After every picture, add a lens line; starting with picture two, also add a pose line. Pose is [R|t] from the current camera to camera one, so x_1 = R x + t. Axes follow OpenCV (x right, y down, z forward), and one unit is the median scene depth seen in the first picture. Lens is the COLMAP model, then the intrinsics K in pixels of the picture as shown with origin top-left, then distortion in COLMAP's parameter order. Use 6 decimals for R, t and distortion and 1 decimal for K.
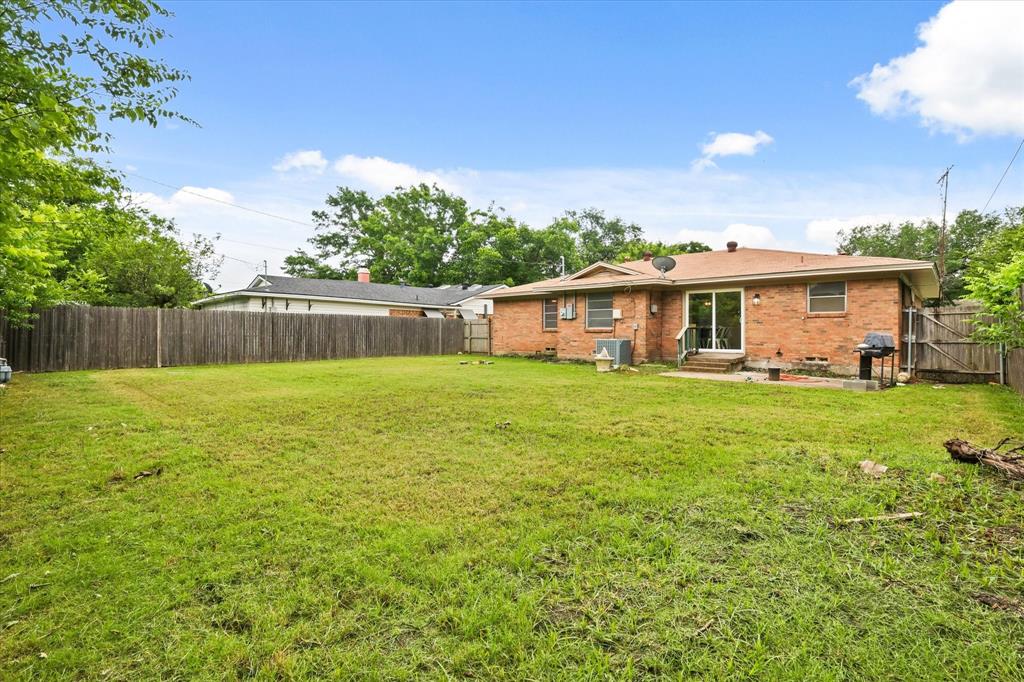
lens RADIAL K [[422.5, 0, 512.8], [0, 422.5, 336.9], [0, 0, 1]] dist [-0.000731, -0.000024]
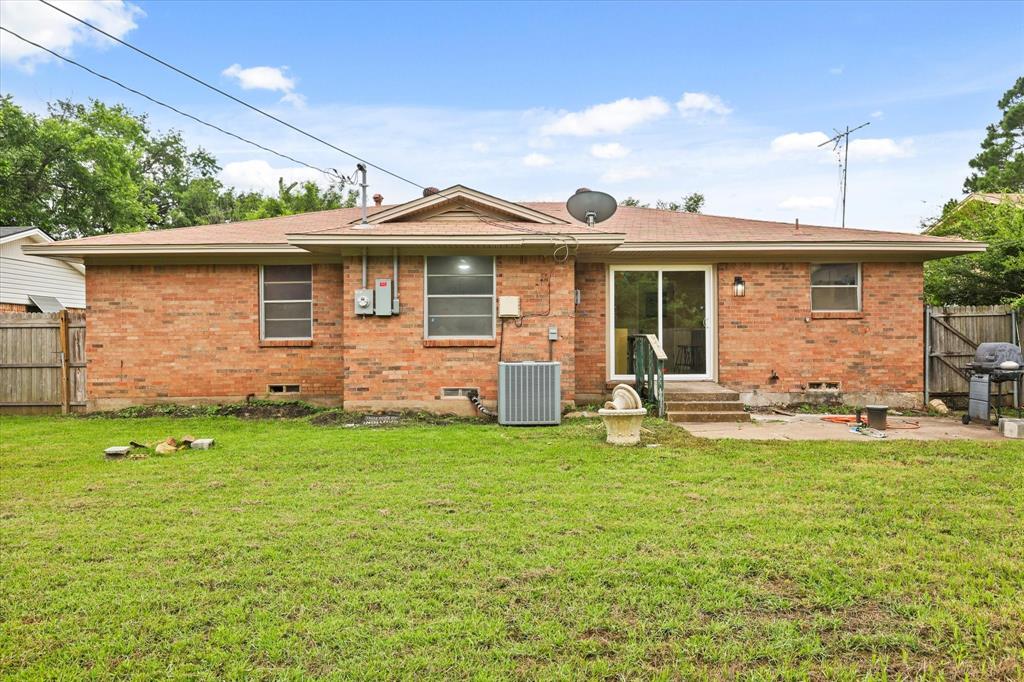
lens RADIAL K [[681.1, 0, 508.5], [0, 681.1, 346.0], [0, 0, 1]] dist [-0.017395, 0.012819]
pose [[0.740302, -0.015274, 0.672101, -0.264442], [0.017285, 0.999844, 0.003683, -0.015414], [-0.672052, 0.008890, 0.740450, 0.498833]]
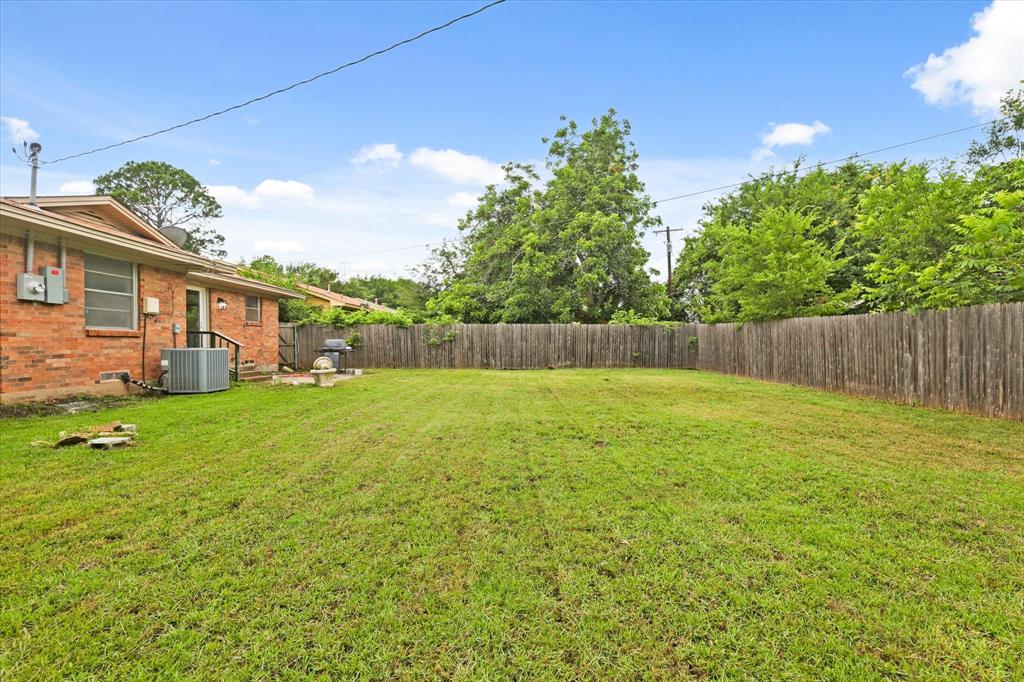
lens RADIAL K [[457.1, 0, 512.4], [0, 457.1, 342.4], [0, 0, 1]] dist [0.002668, 0.000294]
pose [[-0.671108, -0.007427, 0.741322, -0.593627], [-0.001511, 0.999961, 0.008651, -0.010907], [-0.741358, 0.004685, -0.671093, 1.142984]]
